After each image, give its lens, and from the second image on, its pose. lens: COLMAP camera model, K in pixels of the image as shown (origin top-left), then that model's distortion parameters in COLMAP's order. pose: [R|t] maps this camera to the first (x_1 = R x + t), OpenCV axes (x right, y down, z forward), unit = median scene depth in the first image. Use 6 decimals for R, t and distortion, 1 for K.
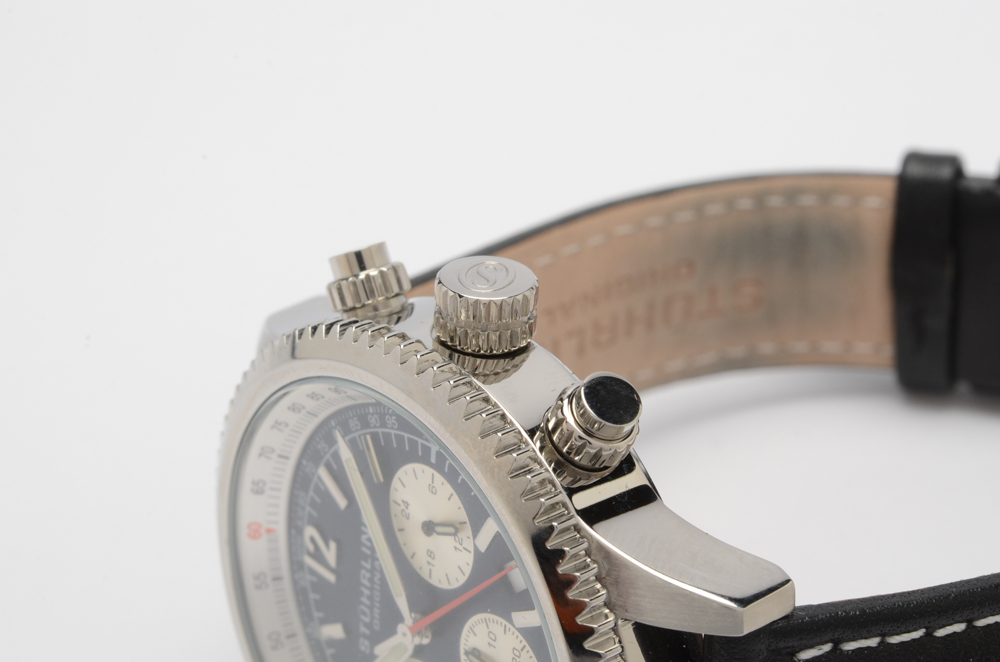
lens RADIAL K [[2600.1, 0, 500.0], [0, 2600.1, 331.0], [0, 0, 1]] dist [-0.008923, -0.533167]
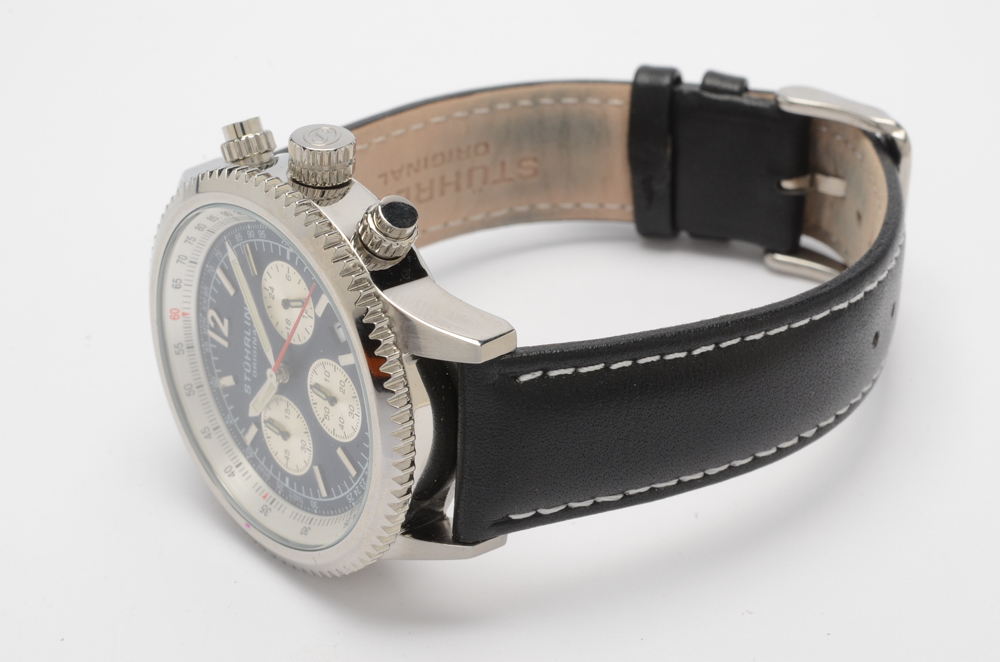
lens RADIAL K [[2600.1, 0, 500.0], [0, 2600.1, 331.0], [0, 0, 1]] dist [-0.008923, -0.533167]
pose [[0.999984, 0.001674, 0.005475, 0.088314], [-0.001717, 0.999967, 0.007887, 0.078679], [-0.005462, -0.007896, 0.999954, -0.515268]]
